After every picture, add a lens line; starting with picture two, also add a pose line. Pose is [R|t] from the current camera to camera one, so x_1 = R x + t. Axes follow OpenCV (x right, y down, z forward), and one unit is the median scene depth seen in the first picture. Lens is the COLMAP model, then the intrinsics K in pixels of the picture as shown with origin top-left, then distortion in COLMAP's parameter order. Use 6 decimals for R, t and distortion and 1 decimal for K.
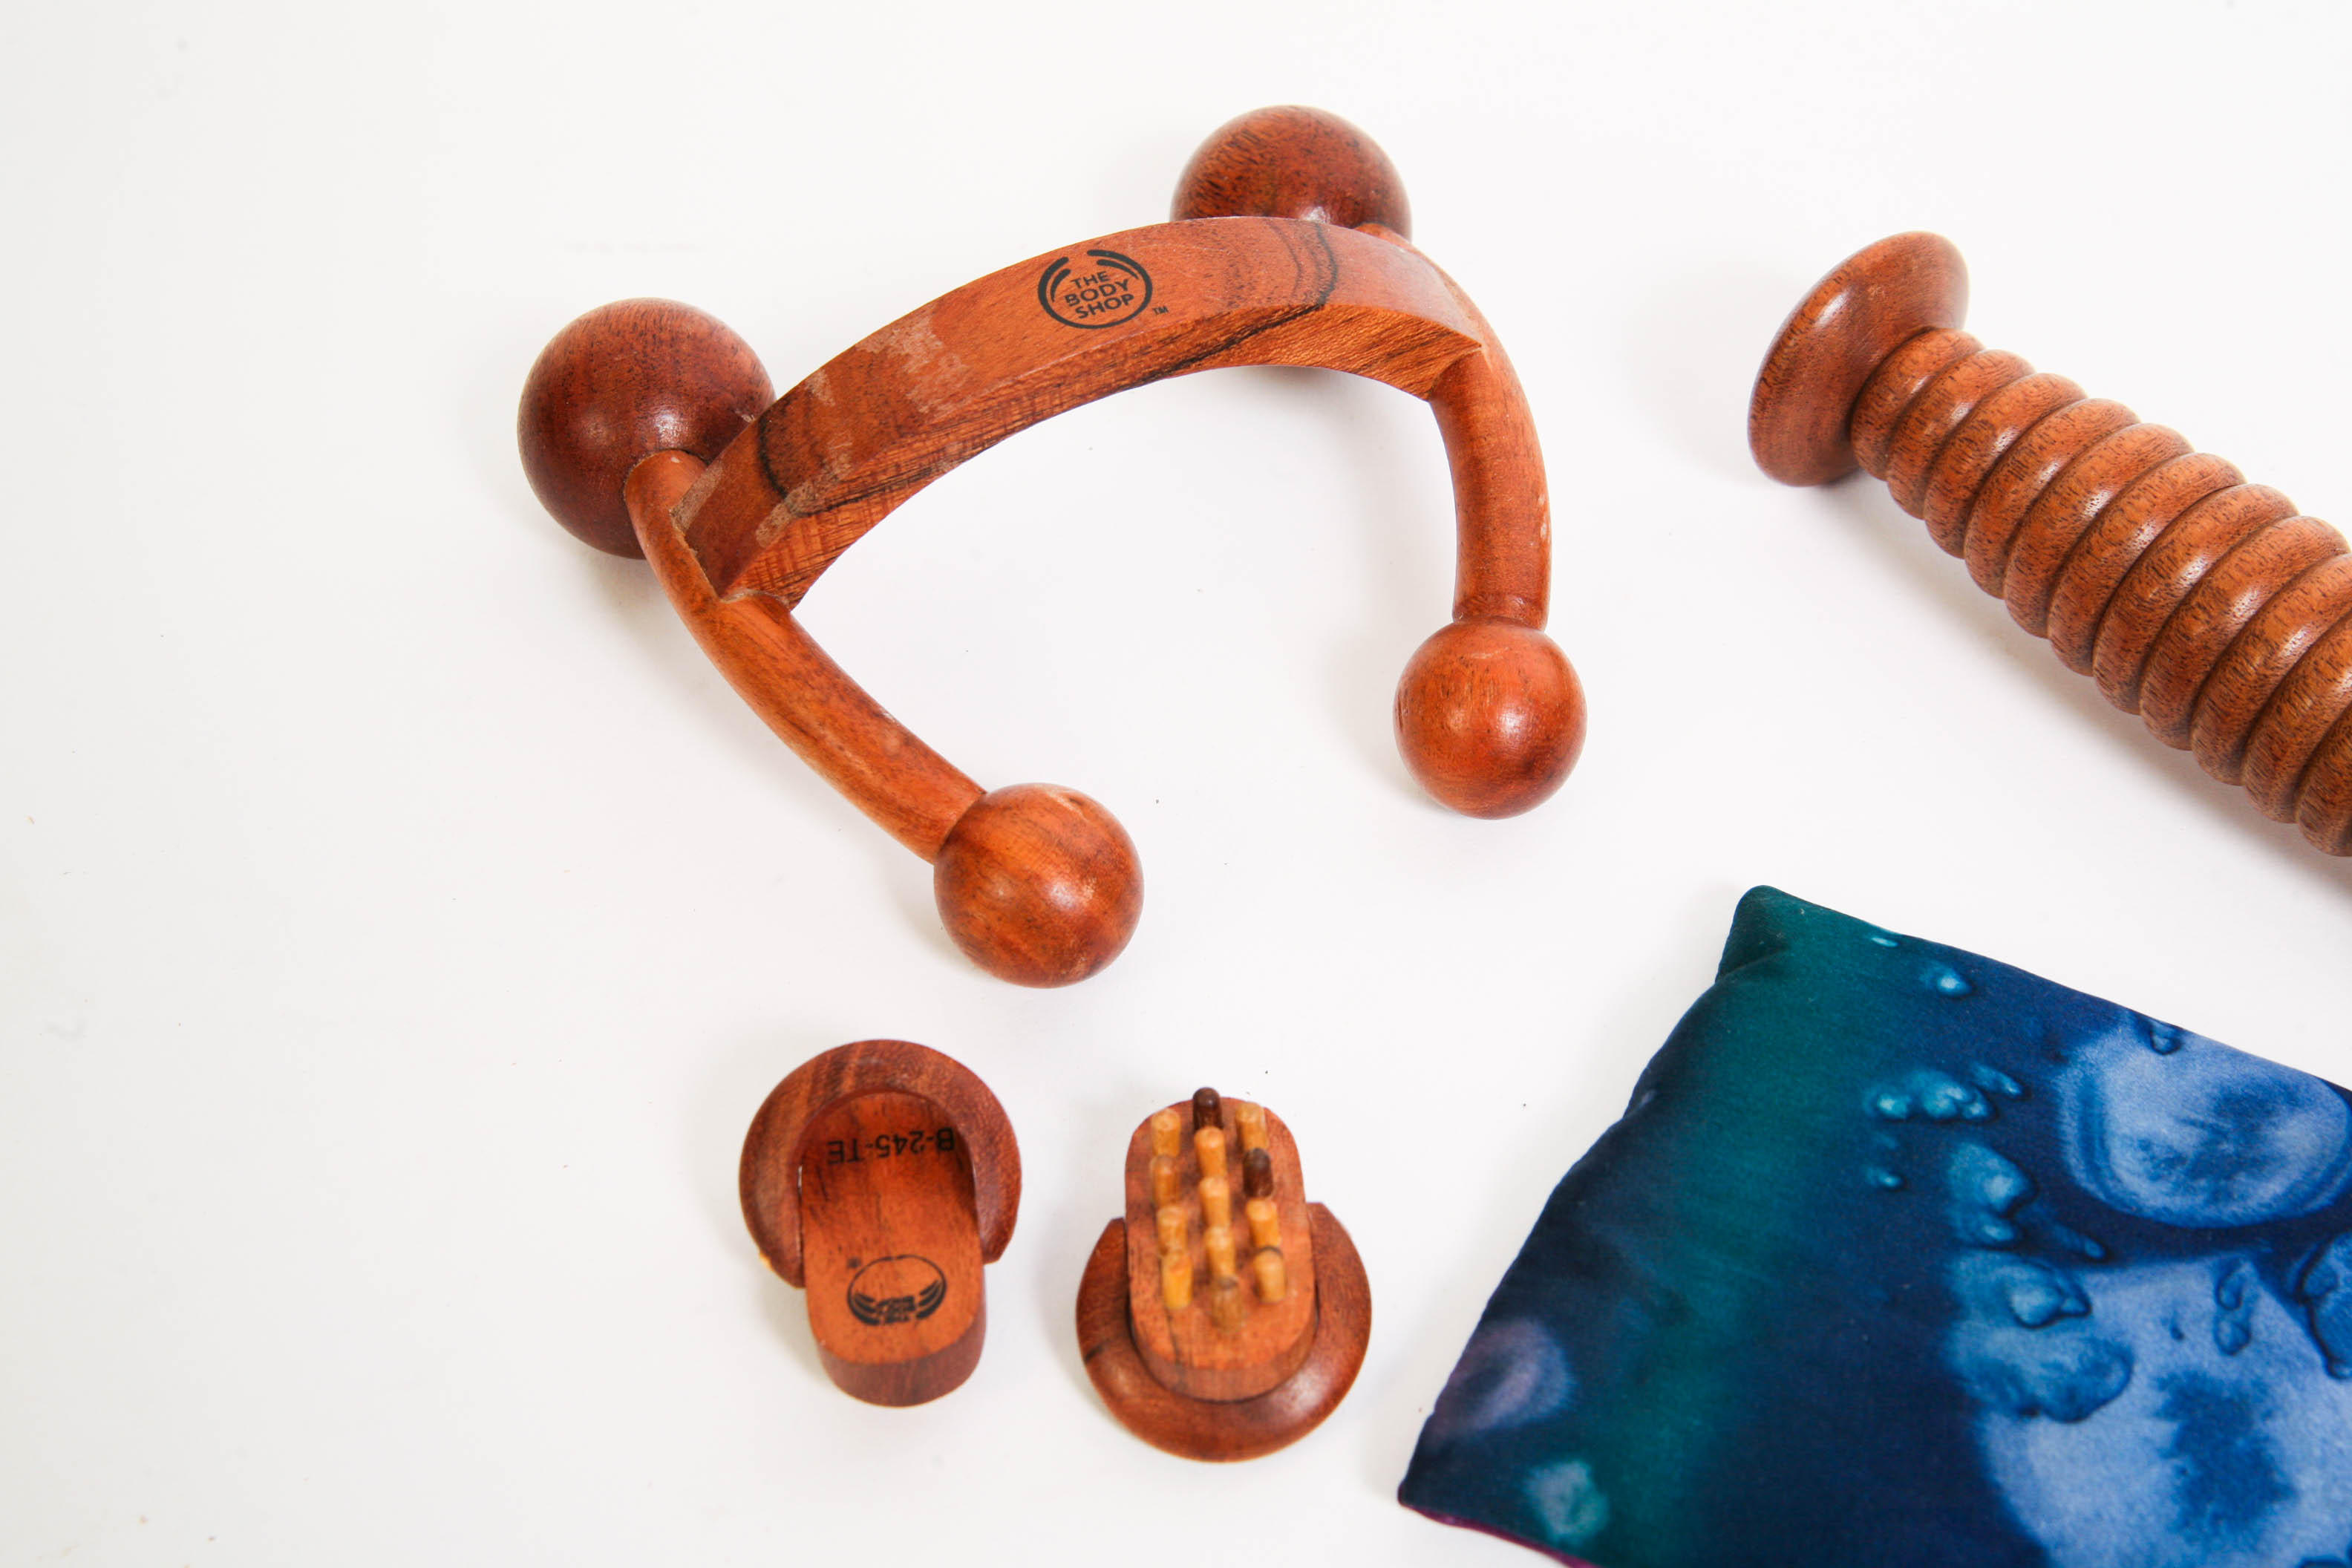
lens RADIAL K [[3258.7, 0, 1176.0], [0, 3258.7, 784.0], [0, 0, 1]] dist [-0.004994, 0.049042]
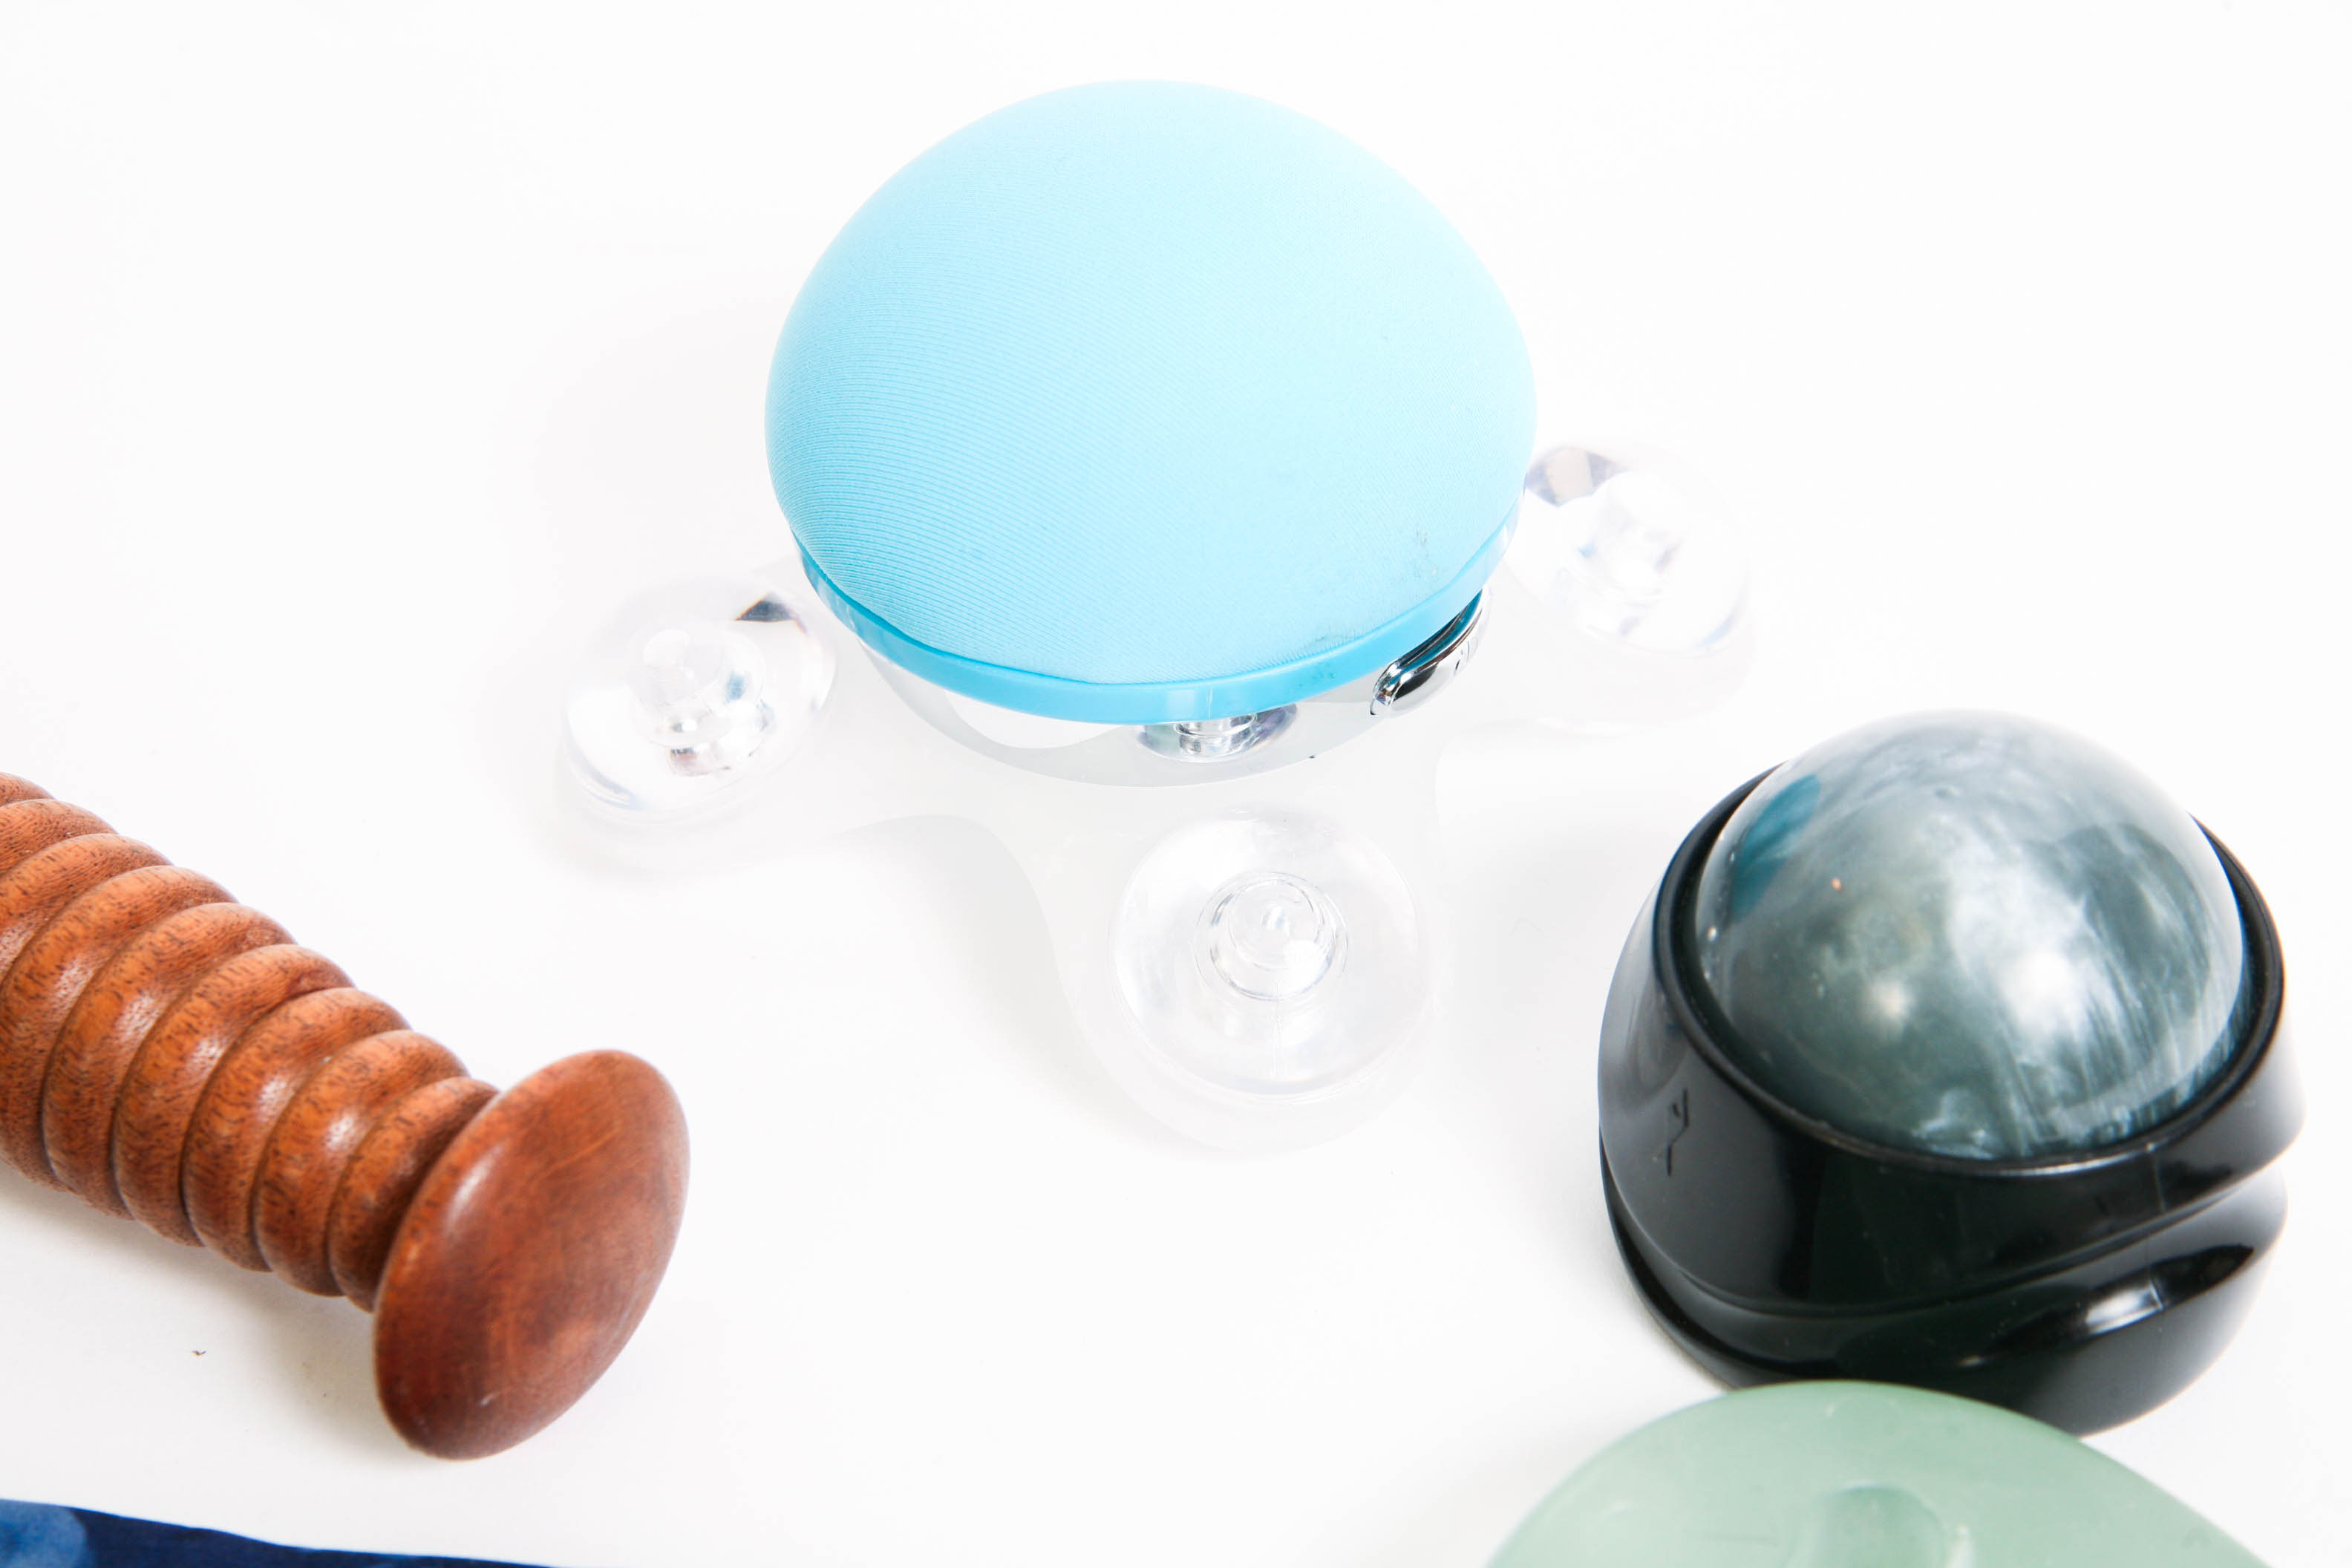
lens RADIAL K [[4420.2, 0, 1176.0], [0, 4420.2, 784.0], [0, 0, 1]] dist [0.035808, 0.250003]
pose [[0.952531, -0.180029, 0.245508, 0.355800], [0.211730, 0.971197, -0.109305, 0.089965], [-0.218758, 0.156097, 0.963213, -0.082908]]
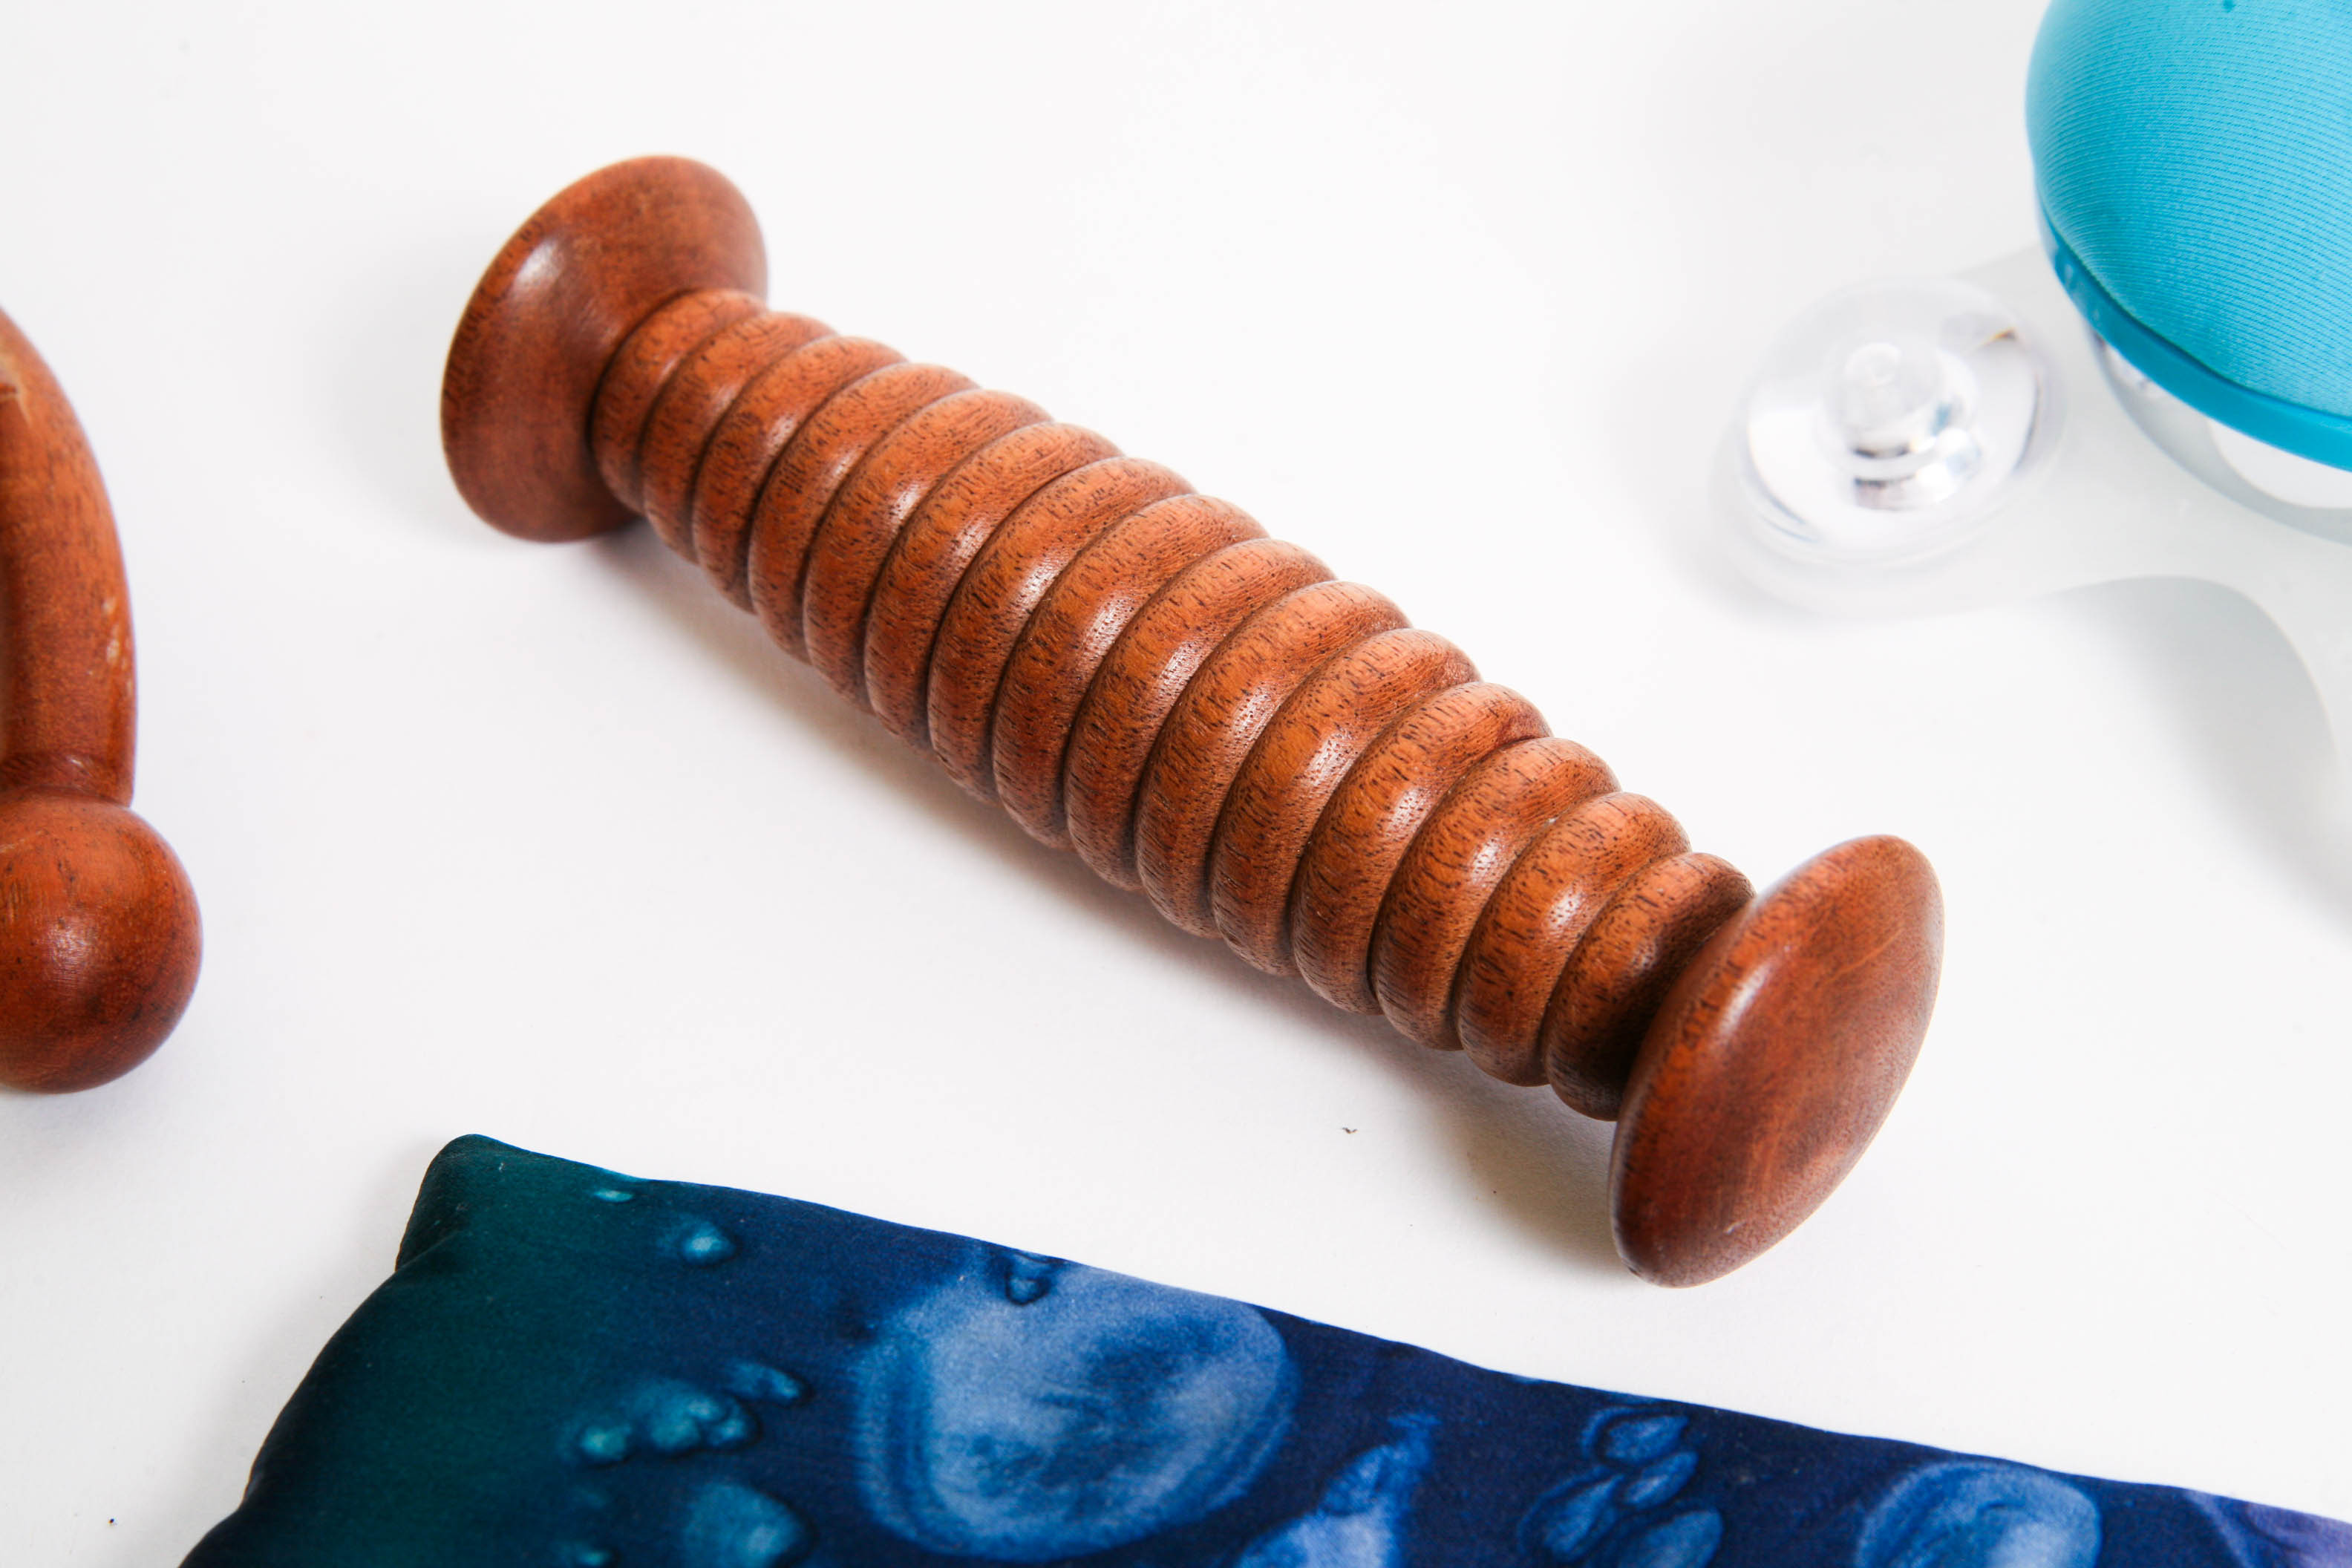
lens RADIAL K [[4346.6, 0, 1176.0], [0, 4346.6, 784.0], [0, 0, 1]] dist [0.032850, 0.020513]
pose [[0.982071, -0.127057, 0.139257, 0.212626], [0.134773, 0.989741, -0.047415, 0.022360], [-0.131804, 0.065333, 0.989120, 0.095479]]
